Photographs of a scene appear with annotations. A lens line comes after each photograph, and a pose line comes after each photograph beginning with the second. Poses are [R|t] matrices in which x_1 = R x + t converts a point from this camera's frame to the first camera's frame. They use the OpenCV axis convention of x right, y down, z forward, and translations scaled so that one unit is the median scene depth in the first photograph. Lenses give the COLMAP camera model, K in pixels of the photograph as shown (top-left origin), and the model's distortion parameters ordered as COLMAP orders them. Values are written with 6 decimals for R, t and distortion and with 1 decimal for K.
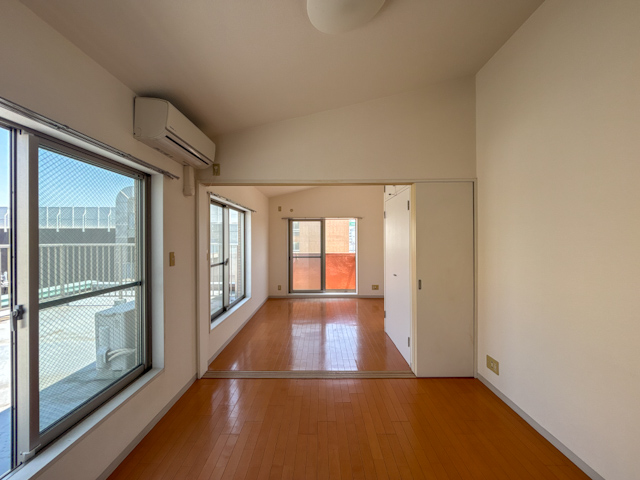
lens RADIAL K [[262.0, 0, 320.0], [0, 262.0, 240.0], [0, 0, 1]] dist [0.001895, 0.000793]
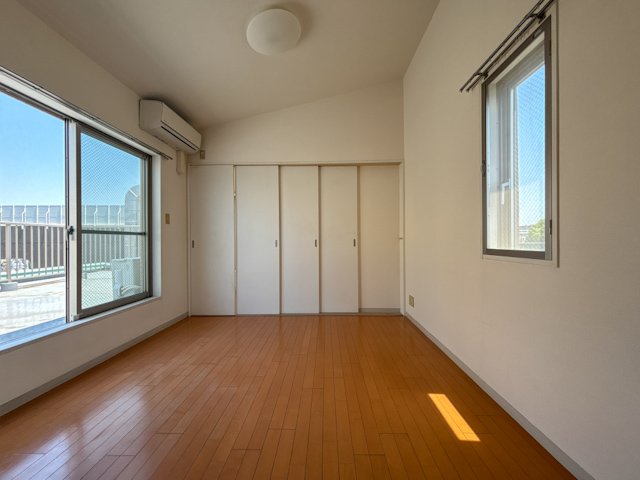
lens RADIAL K [[262.0, 0, 320.0], [0, 262.0, 240.0], [0, 0, 1]] dist [0.001895, 0.000793]
pose [[0.999770, -0.003927, -0.021071, 0.265374], [0.003860, 0.999987, -0.003216, 0.200120], [0.021084, 0.003134, 0.999773, -0.356941]]
